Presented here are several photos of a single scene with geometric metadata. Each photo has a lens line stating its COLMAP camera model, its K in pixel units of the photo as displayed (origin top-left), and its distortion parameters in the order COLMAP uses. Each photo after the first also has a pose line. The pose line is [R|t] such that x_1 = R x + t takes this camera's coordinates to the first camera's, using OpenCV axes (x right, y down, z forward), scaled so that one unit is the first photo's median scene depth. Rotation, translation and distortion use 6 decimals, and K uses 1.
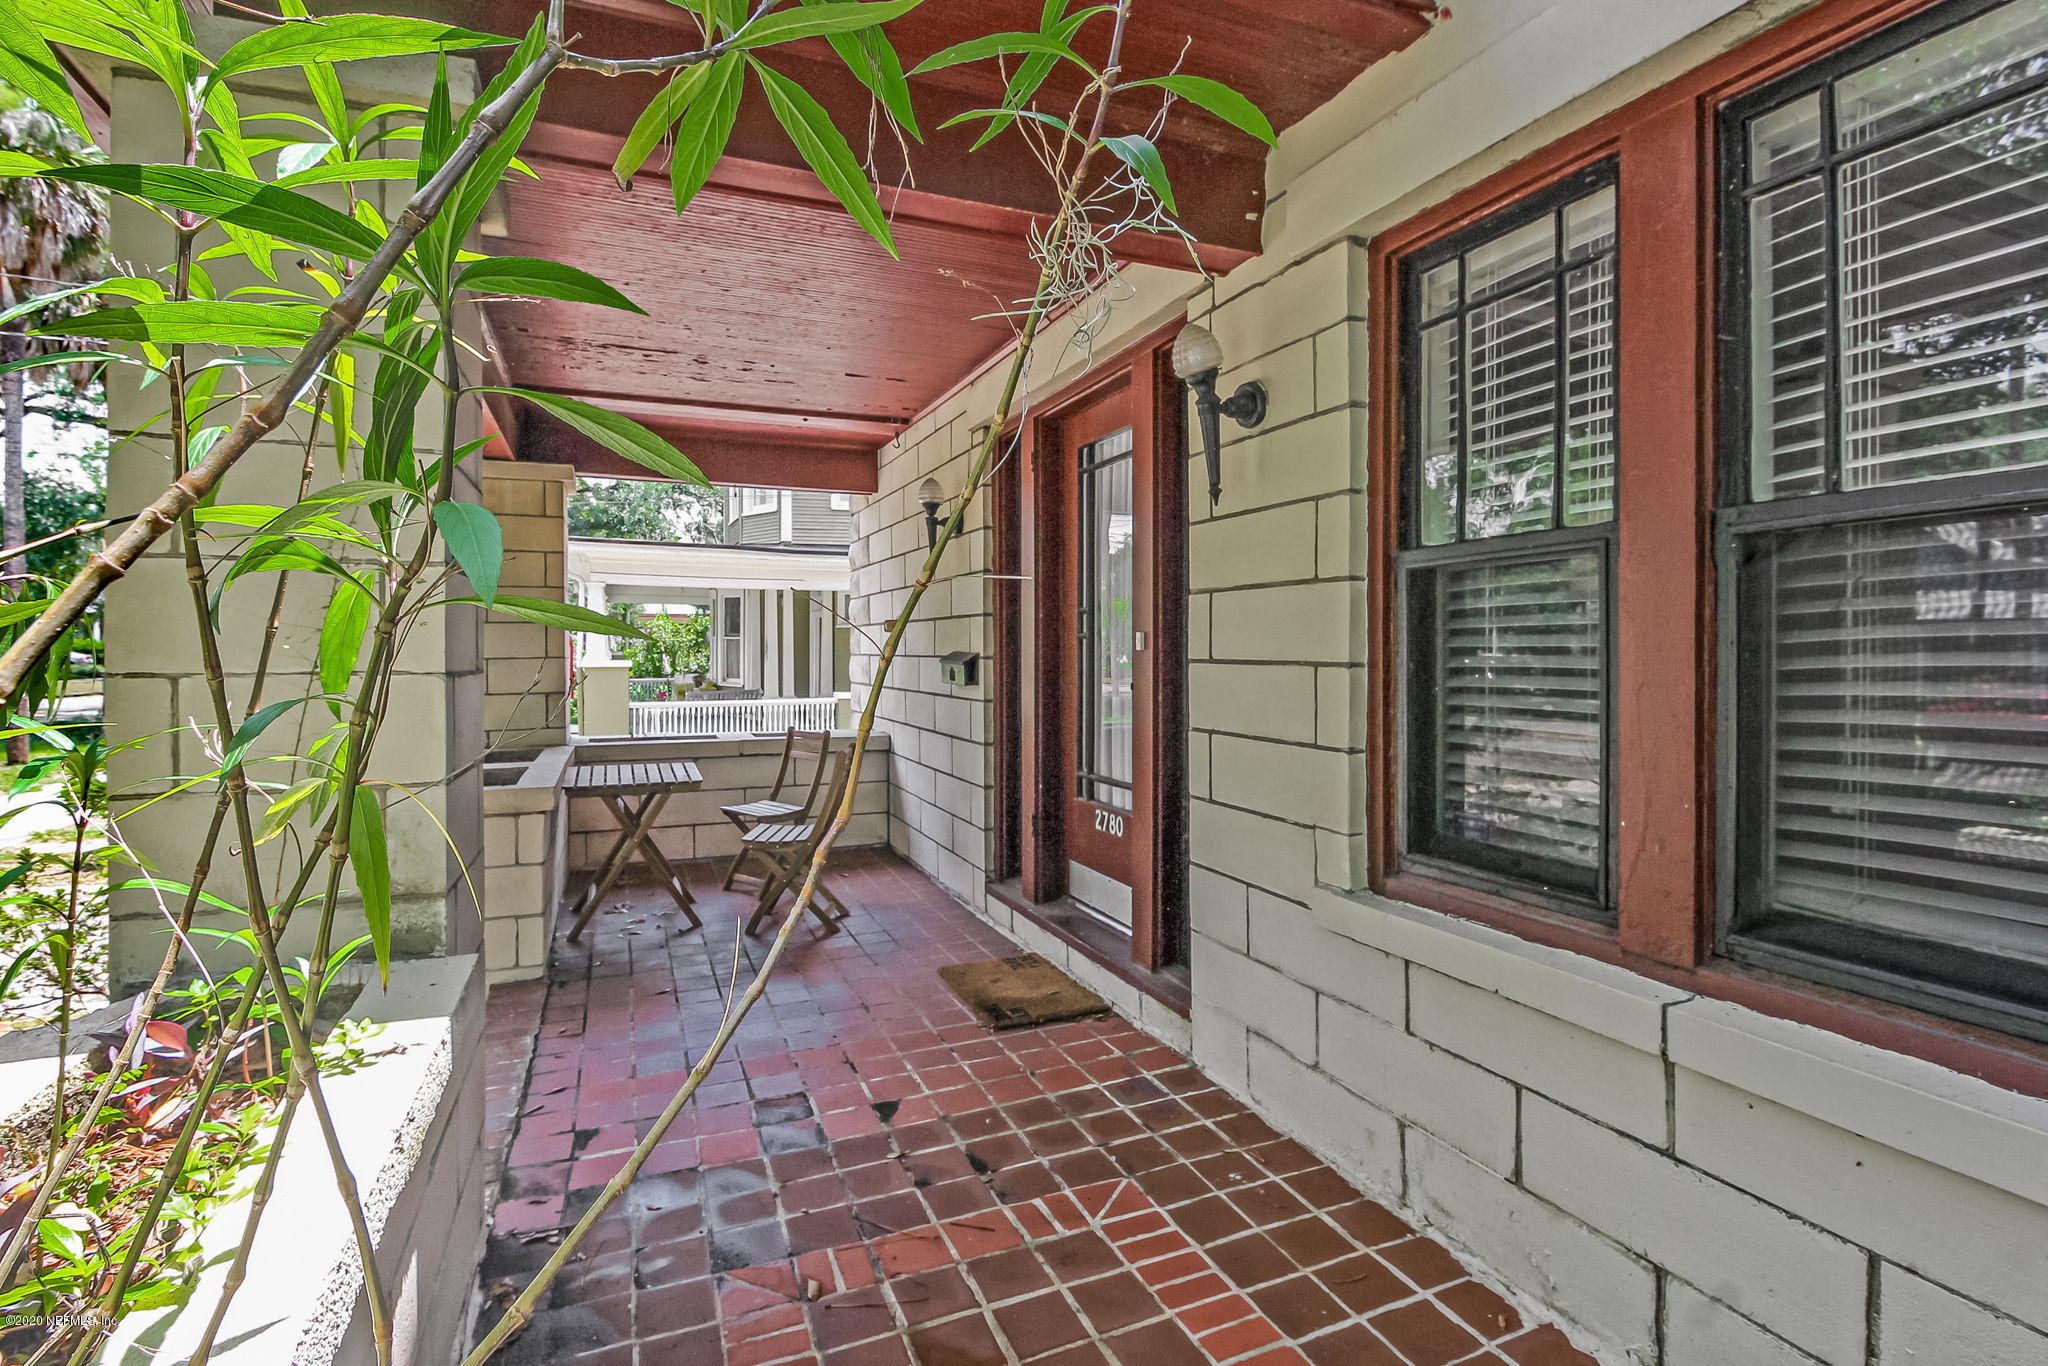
lens RADIAL K [[1001.9, 0, 1025.2], [0, 1001.9, 657.6], [0, 0, 1]] dist [-0.000291, -0.000322]
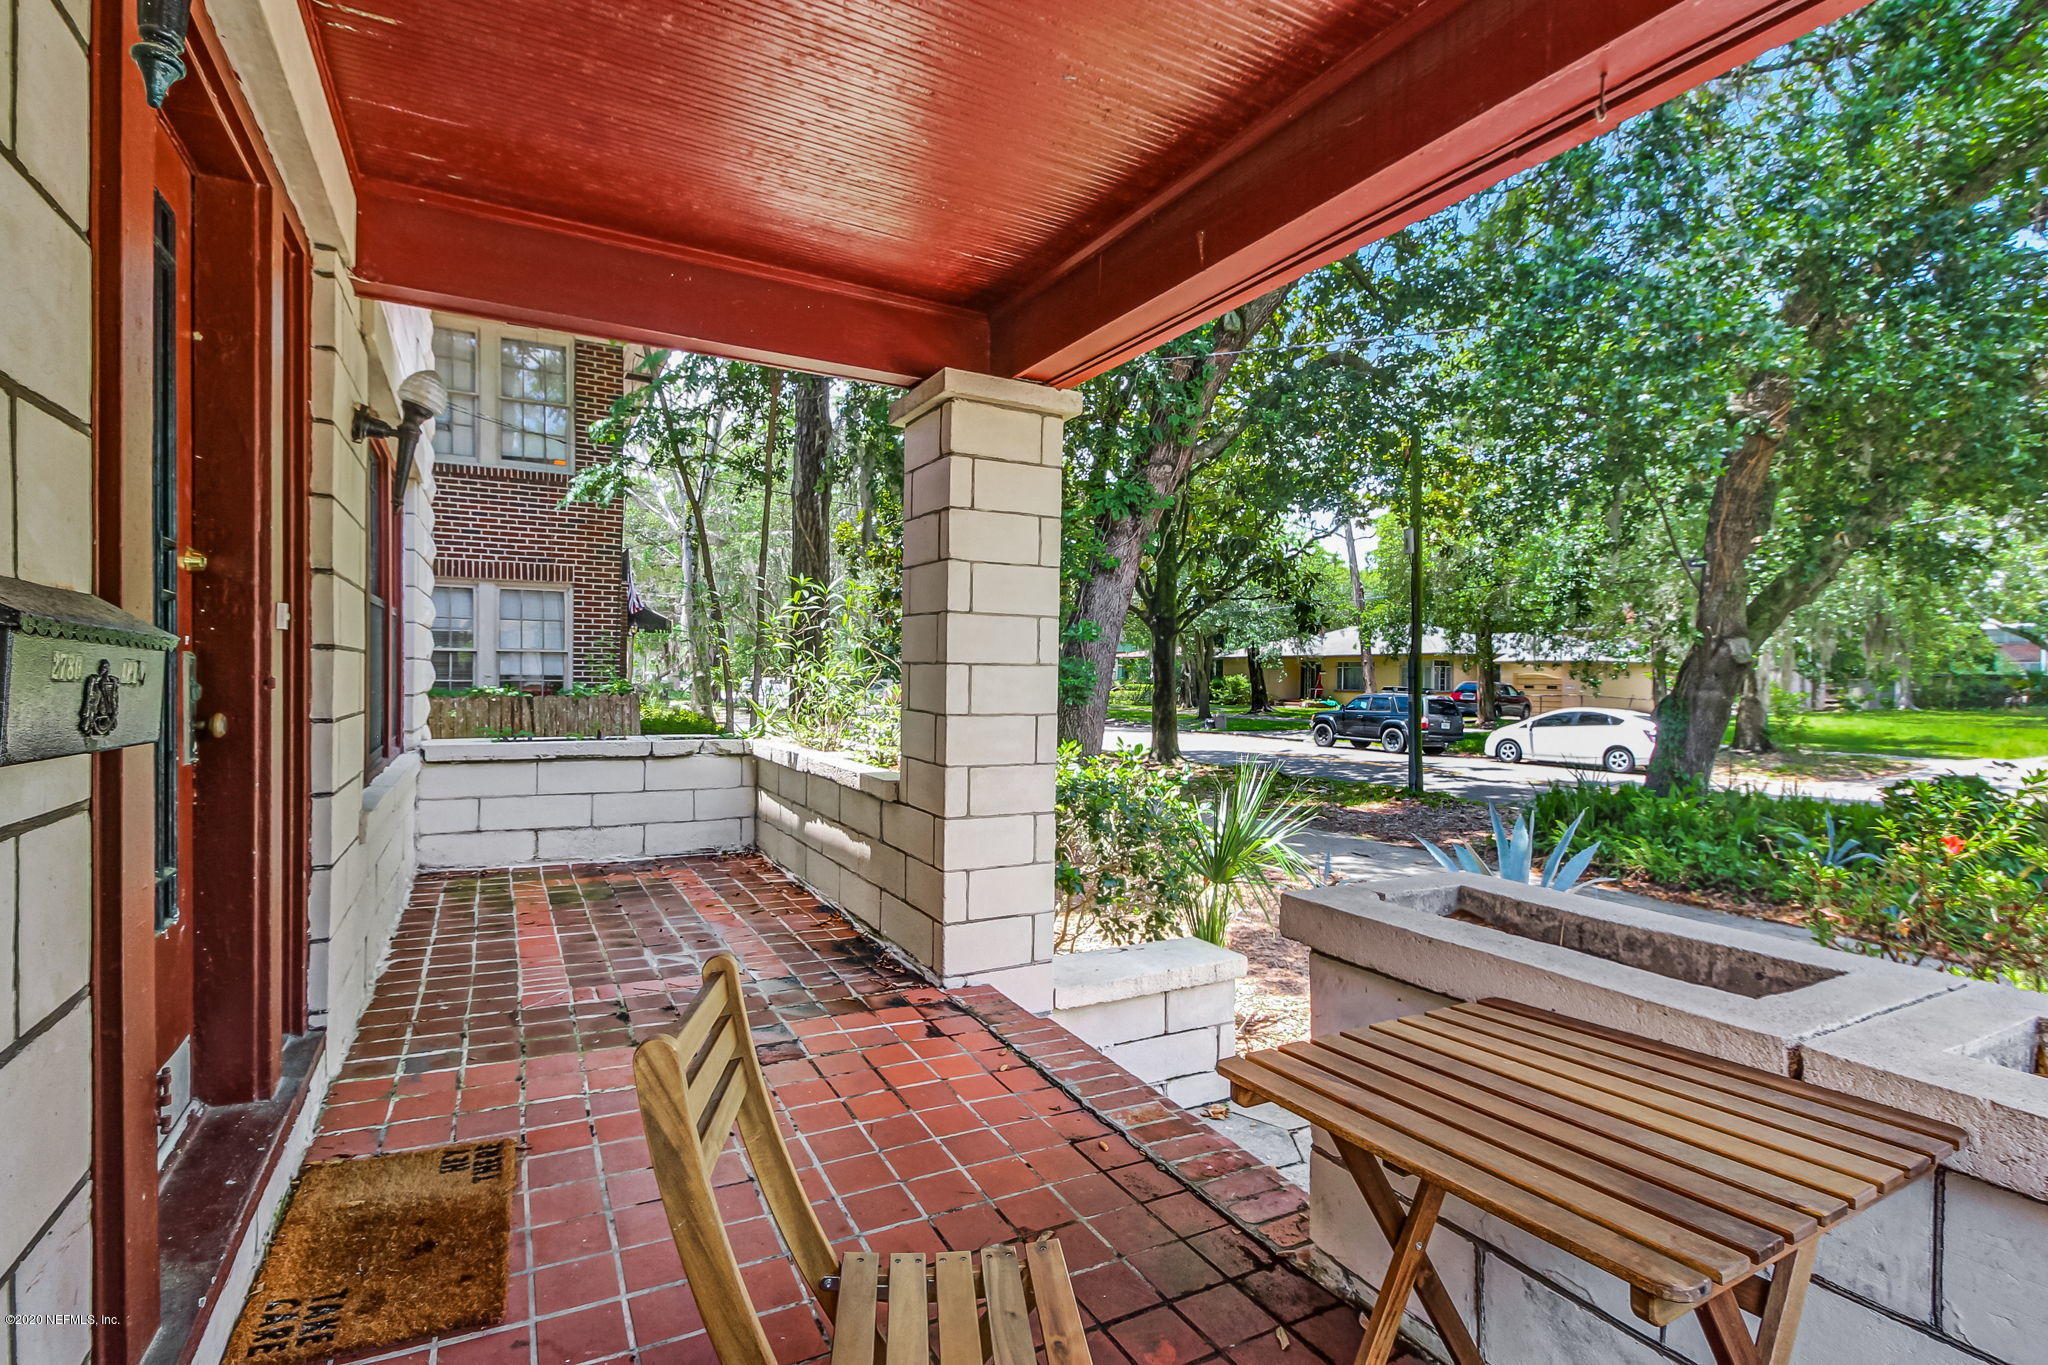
lens RADIAL K [[966.8, 0, 1013.5], [0, 966.8, 686.1], [0, 0, 1]] dist [0.016809, -0.001141]
pose [[-0.995659, -0.017494, -0.091415, -0.376778], [-0.018888, 0.999718, 0.014399, 0.020116], [0.091138, 0.016063, -0.995709, 1.987896]]
